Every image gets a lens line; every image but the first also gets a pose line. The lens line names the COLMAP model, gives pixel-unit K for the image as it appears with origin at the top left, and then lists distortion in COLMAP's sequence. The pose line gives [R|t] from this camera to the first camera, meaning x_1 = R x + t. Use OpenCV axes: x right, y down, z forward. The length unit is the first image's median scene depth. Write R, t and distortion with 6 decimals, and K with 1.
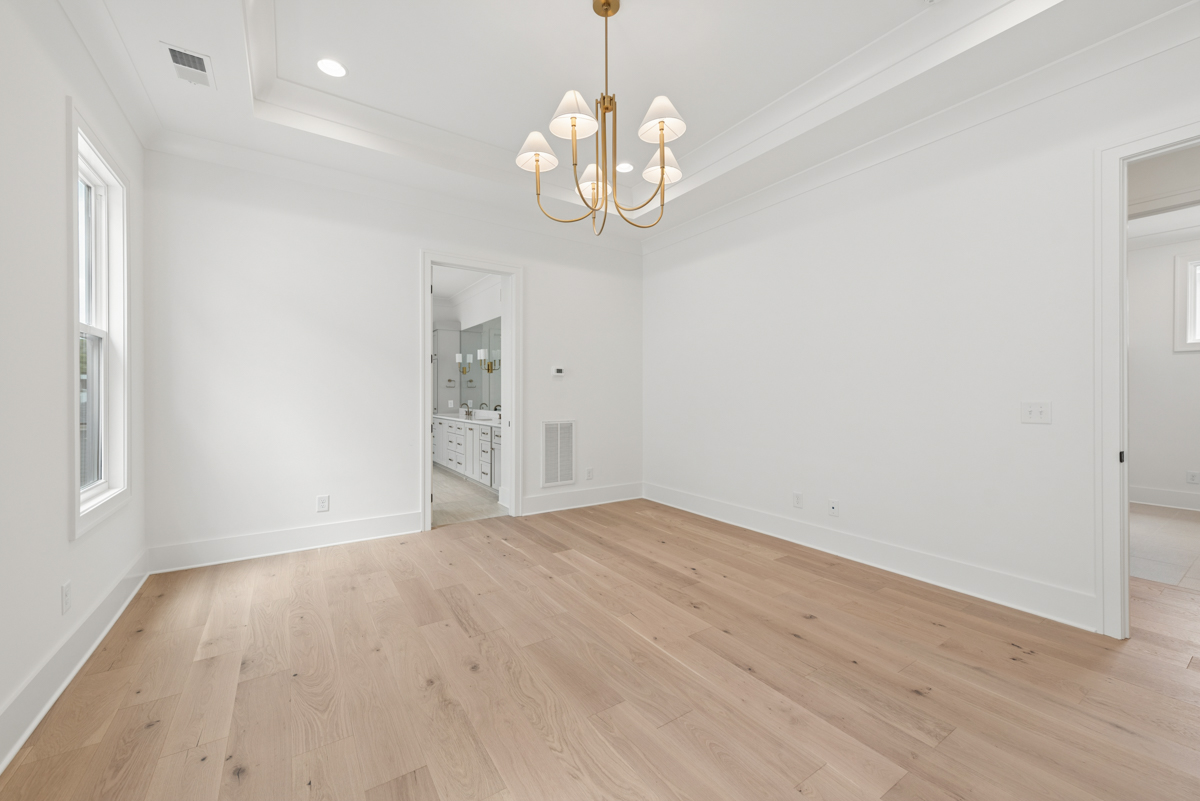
lens RADIAL K [[468.4, 0, 602.9], [0, 468.4, 397.2], [0, 0, 1]] dist [0.011709, -0.000226]
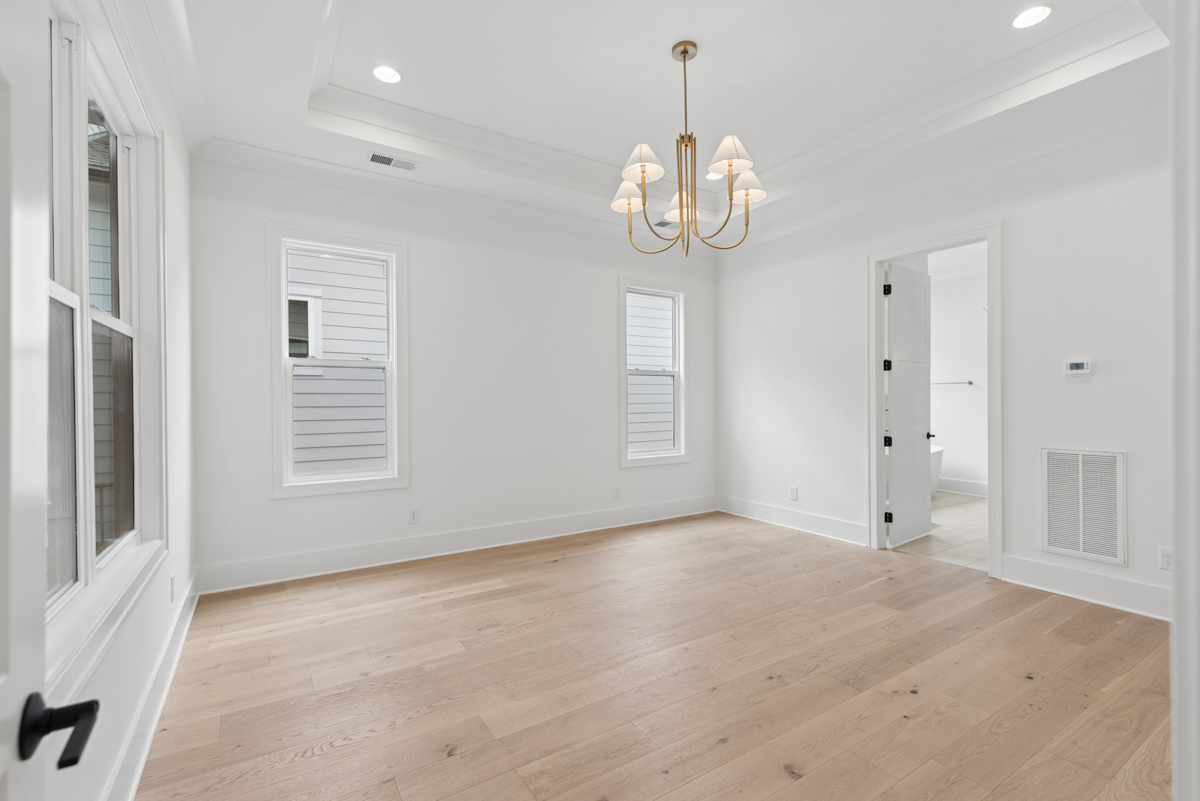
lens RADIAL K [[535.4, 0, 599.1], [0, 535.4, 407.7], [0, 0, 1]] dist [0.002154, -0.000329]
pose [[-0.036463, 0.012577, -0.999256, 0.922674], [-0.002309, 0.999917, 0.012669, -0.015474], [0.999332, 0.002769, -0.036431, 0.621094]]
